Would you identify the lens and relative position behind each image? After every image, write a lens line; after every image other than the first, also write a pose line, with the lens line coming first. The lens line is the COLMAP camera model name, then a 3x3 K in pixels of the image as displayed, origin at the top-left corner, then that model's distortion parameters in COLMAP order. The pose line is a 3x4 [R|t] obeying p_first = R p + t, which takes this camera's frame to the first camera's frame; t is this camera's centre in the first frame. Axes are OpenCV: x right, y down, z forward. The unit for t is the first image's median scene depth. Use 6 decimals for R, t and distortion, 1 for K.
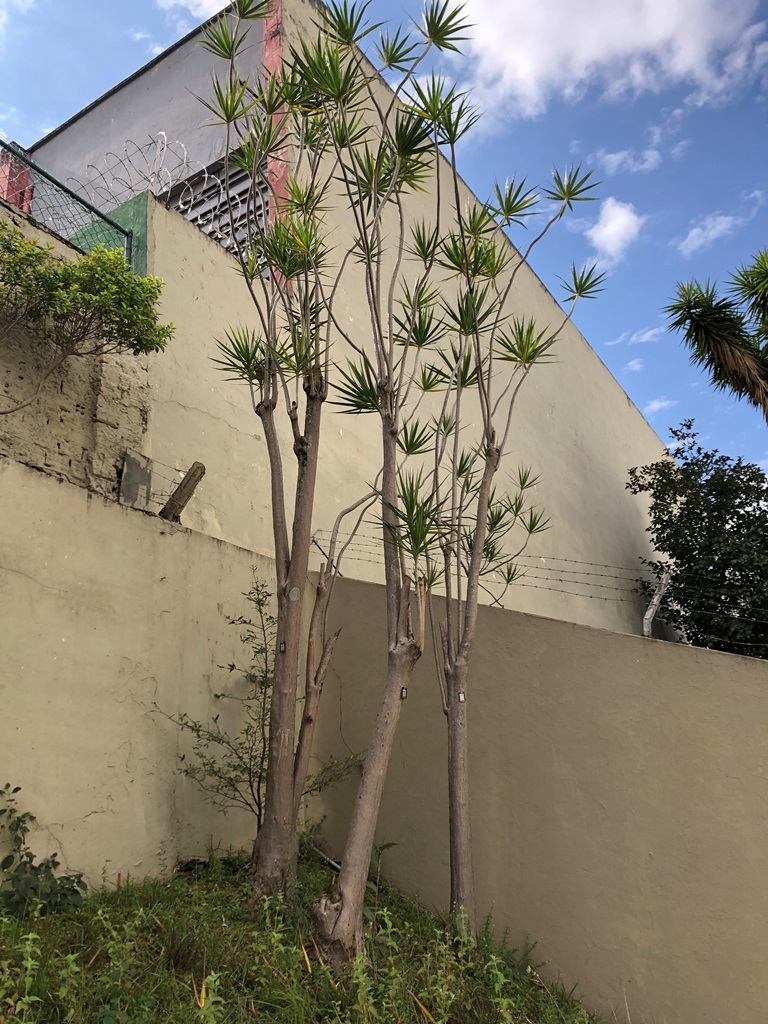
lens RADIAL K [[819.4, 0, 384.0], [0, 819.4, 512.0], [0, 0, 1]] dist [0.041610, -0.044268]
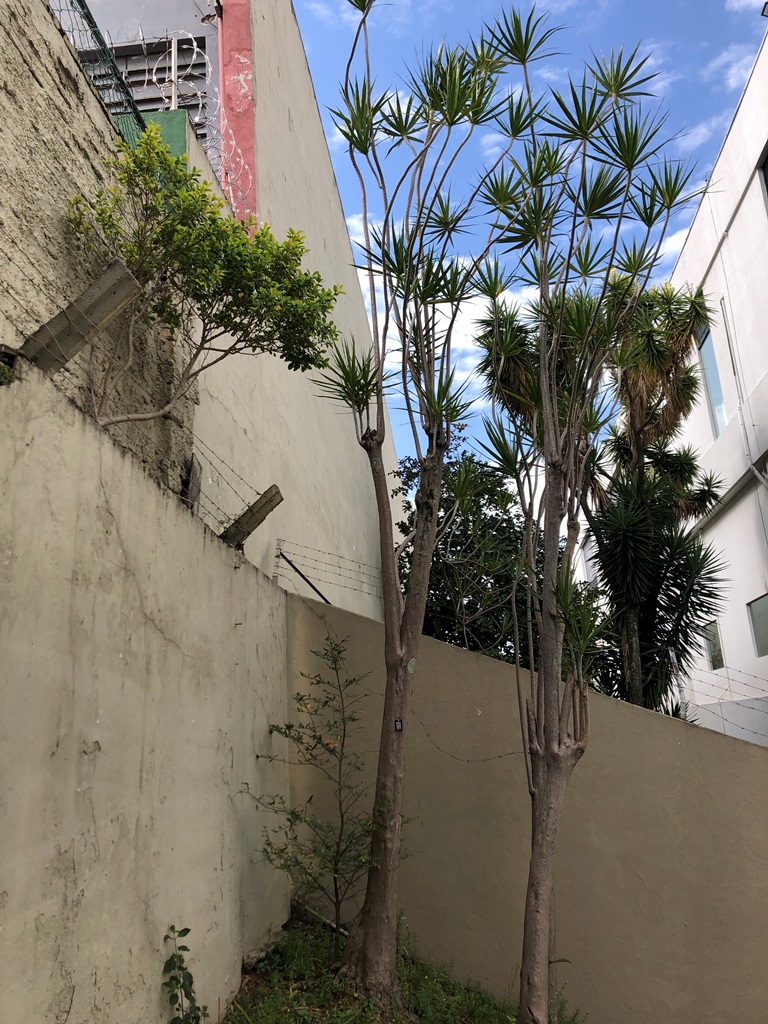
lens RADIAL K [[812.6, 0, 384.0], [0, 812.6, 512.0], [0, 0, 1]] dist [0.005309, 0.007794]
pose [[0.894669, 0.136919, 0.425231, -0.518610], [-0.172175, 0.984019, 0.045406, -0.098940], [-0.412218, -0.113837, 0.903945, 0.209394]]
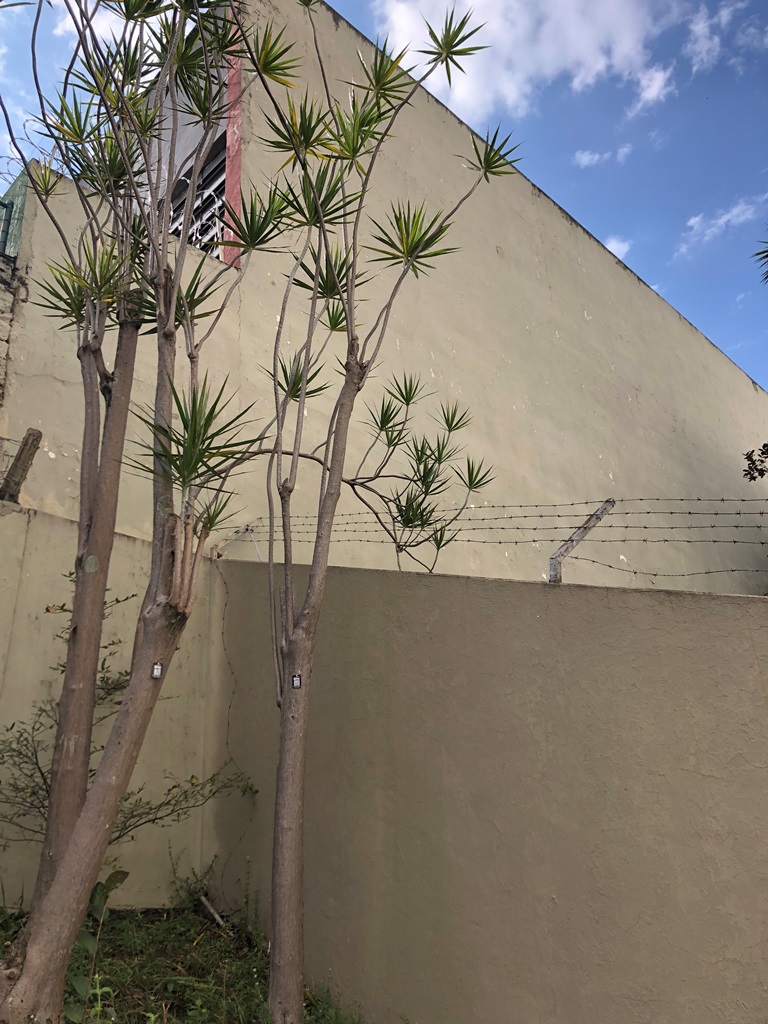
lens RADIAL K [[819.4, 0, 384.0], [0, 819.4, 512.0], [0, 0, 1]] dist [0.041610, -0.044268]
pose [[0.975727, -0.095717, -0.196964, 0.310866], [0.083532, 0.994093, -0.069287, 0.123629], [0.202433, 0.051152, 0.977959, 0.270186]]
